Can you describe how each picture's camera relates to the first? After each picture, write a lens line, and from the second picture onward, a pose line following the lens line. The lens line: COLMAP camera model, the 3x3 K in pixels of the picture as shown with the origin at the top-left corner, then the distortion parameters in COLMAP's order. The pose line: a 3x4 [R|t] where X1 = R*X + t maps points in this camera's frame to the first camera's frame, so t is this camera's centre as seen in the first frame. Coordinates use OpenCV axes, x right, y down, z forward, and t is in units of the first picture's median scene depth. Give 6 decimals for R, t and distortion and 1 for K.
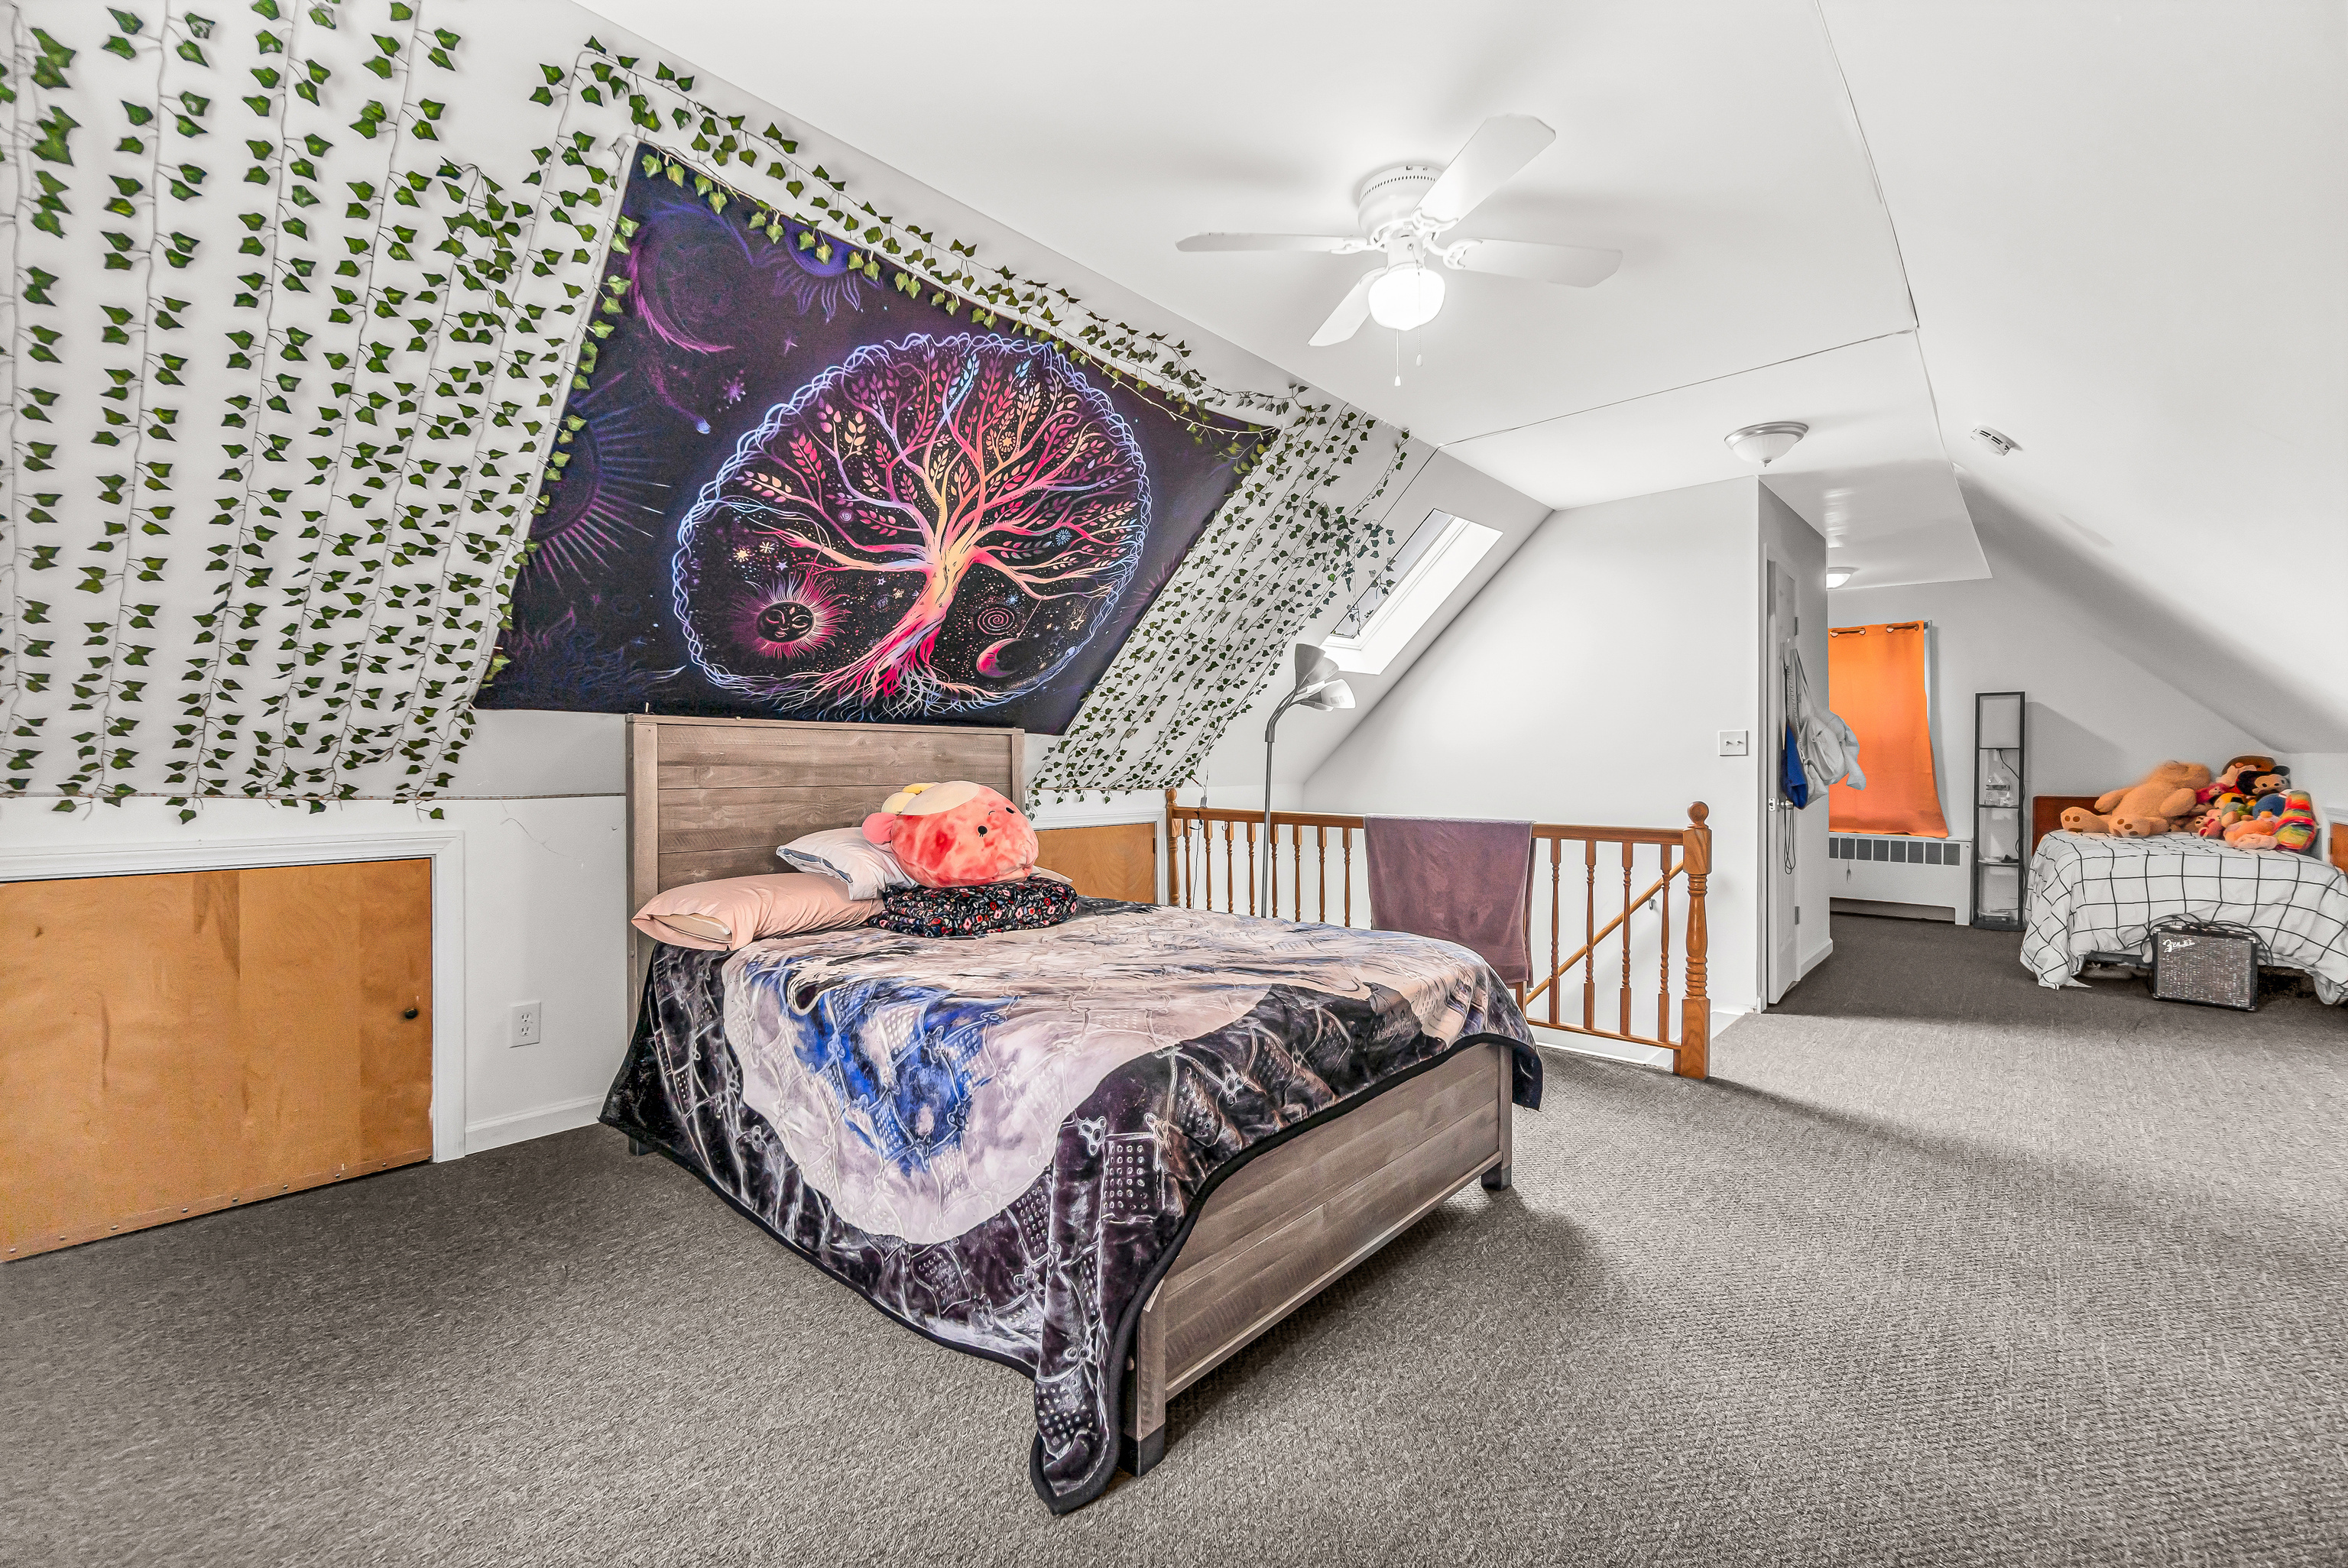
lens RADIAL K [[1020.3, 0, 1175.2], [0, 1020.3, 767.9], [0, 0, 1]] dist [-0.003029, -0.000379]
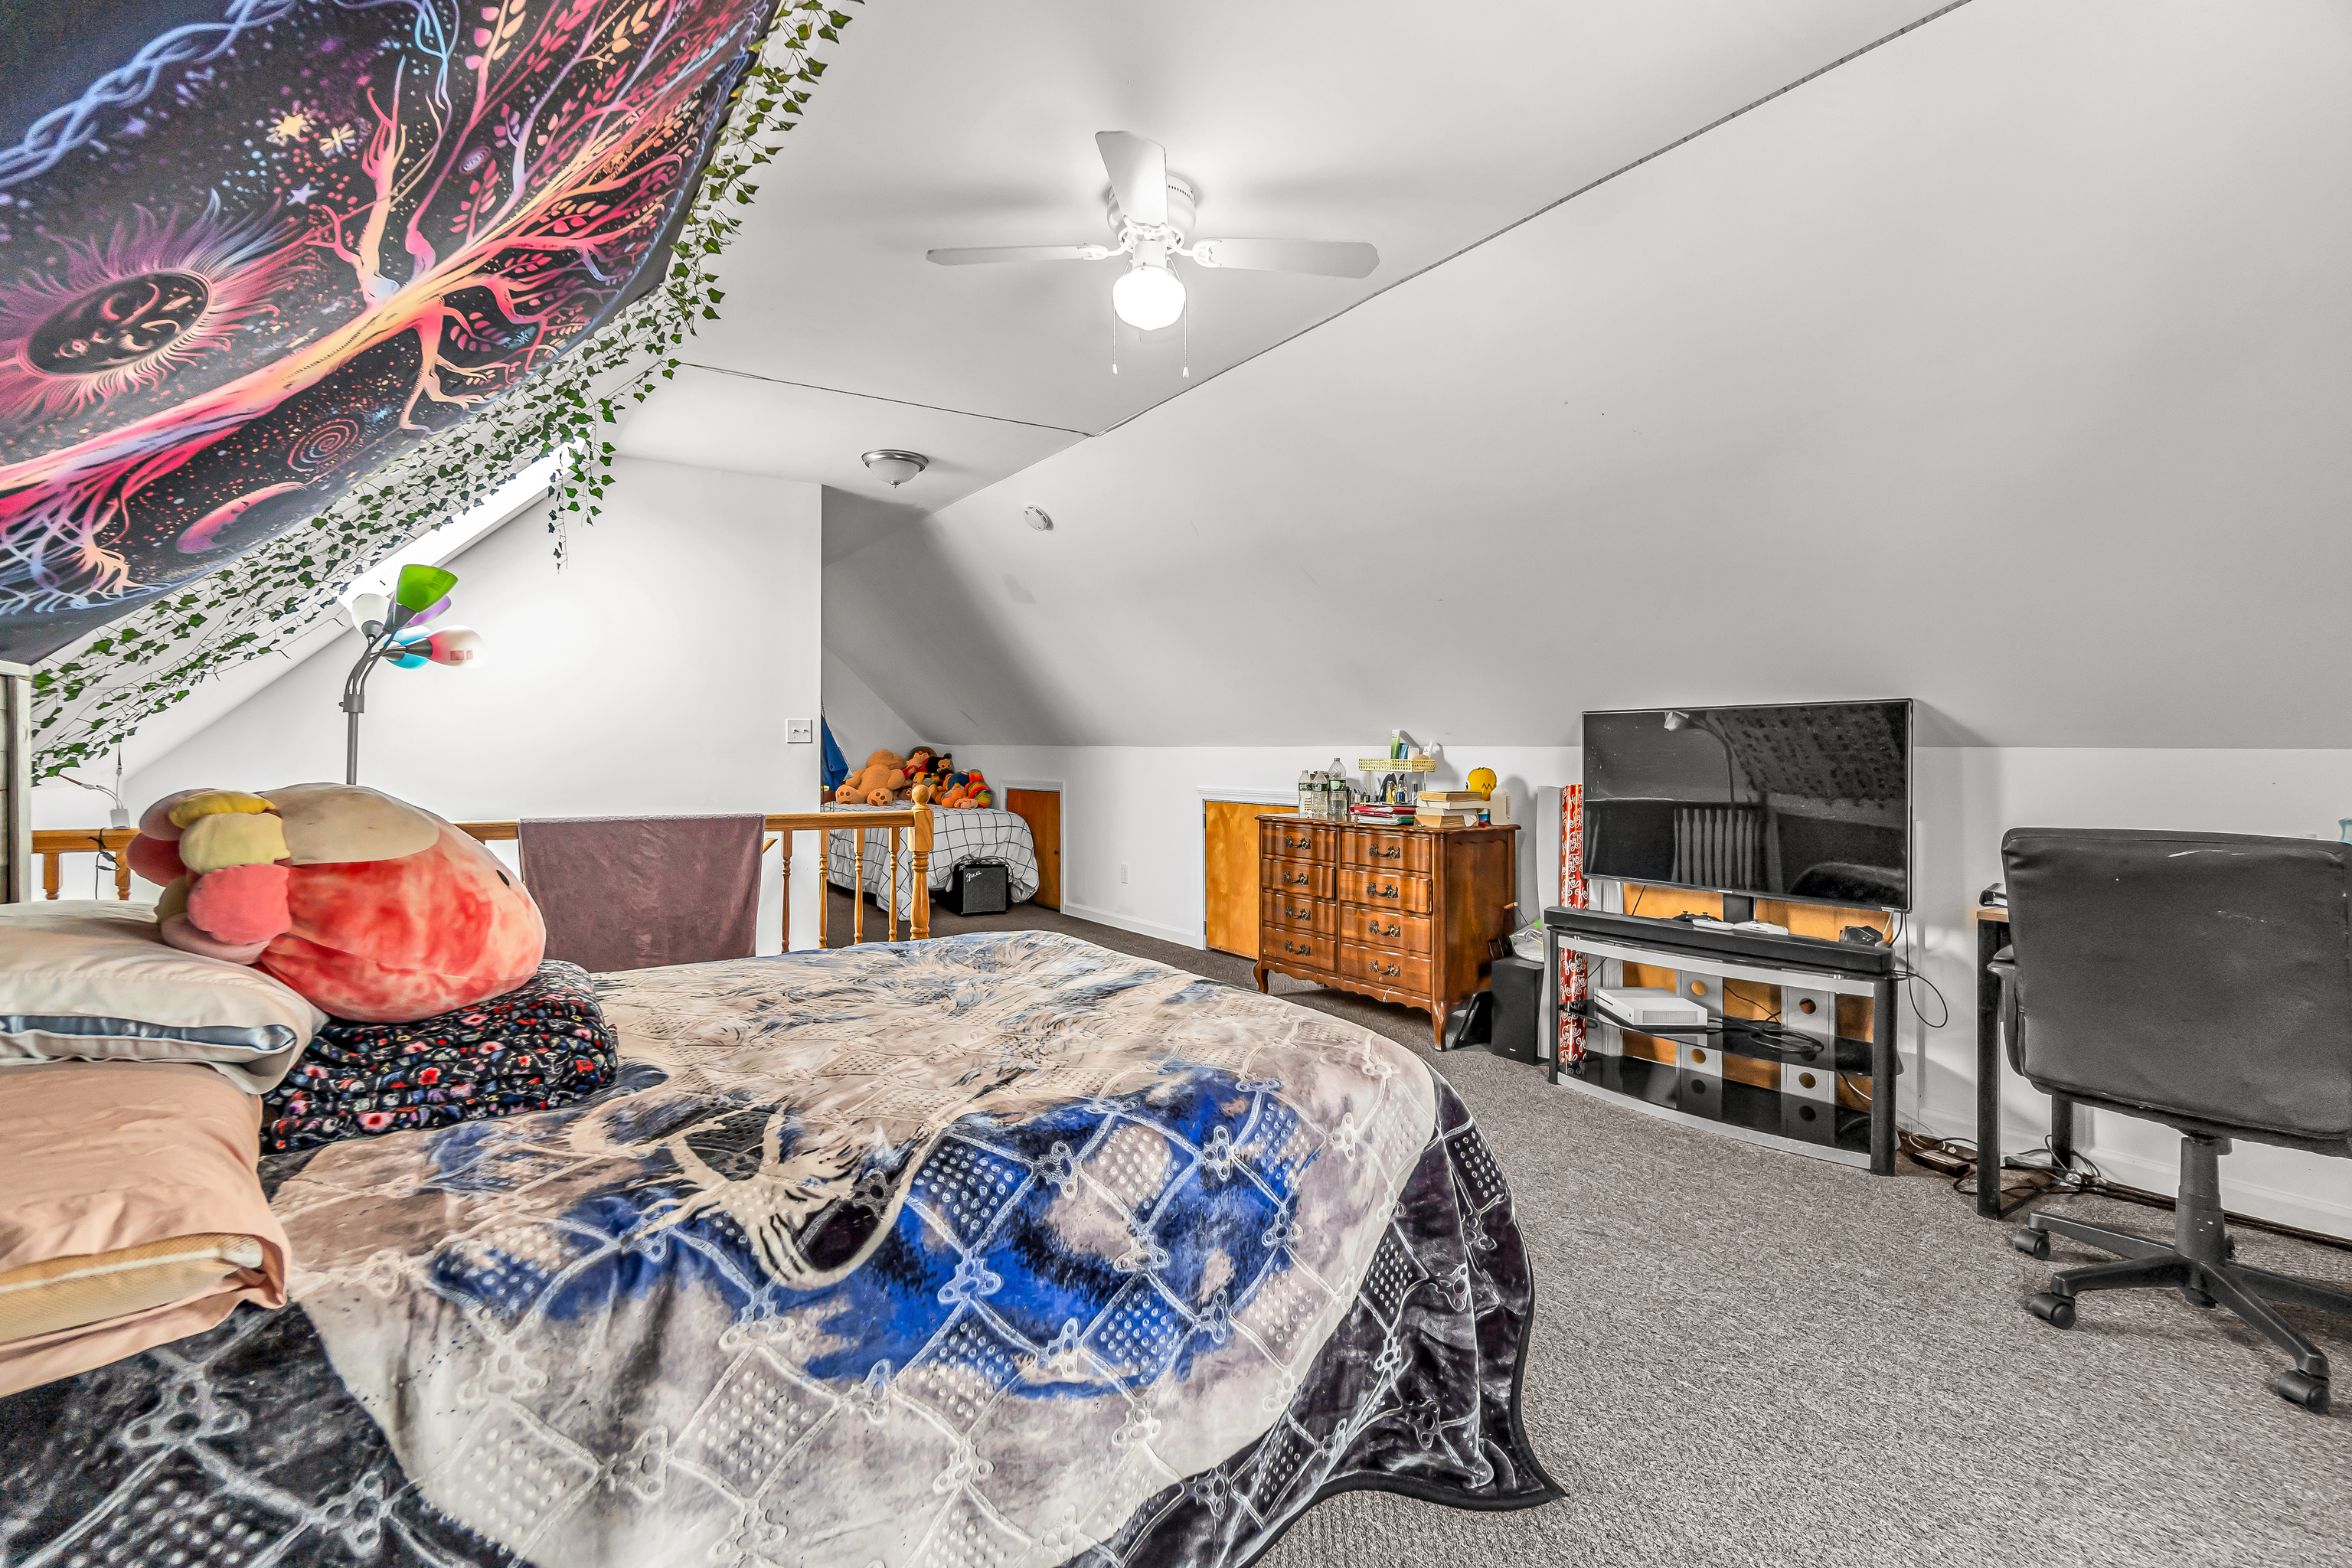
lens RADIAL K [[1026.8, 0, 1175.3], [0, 1026.8, 743.5], [0, 0, 1]] dist [-0.006017, 0.000858]
pose [[0.252348, 0.011145, 0.967572, -0.589030], [-0.001794, 0.999937, -0.011050, -0.000056], [-0.967635, 0.001053, 0.252352, 0.546706]]
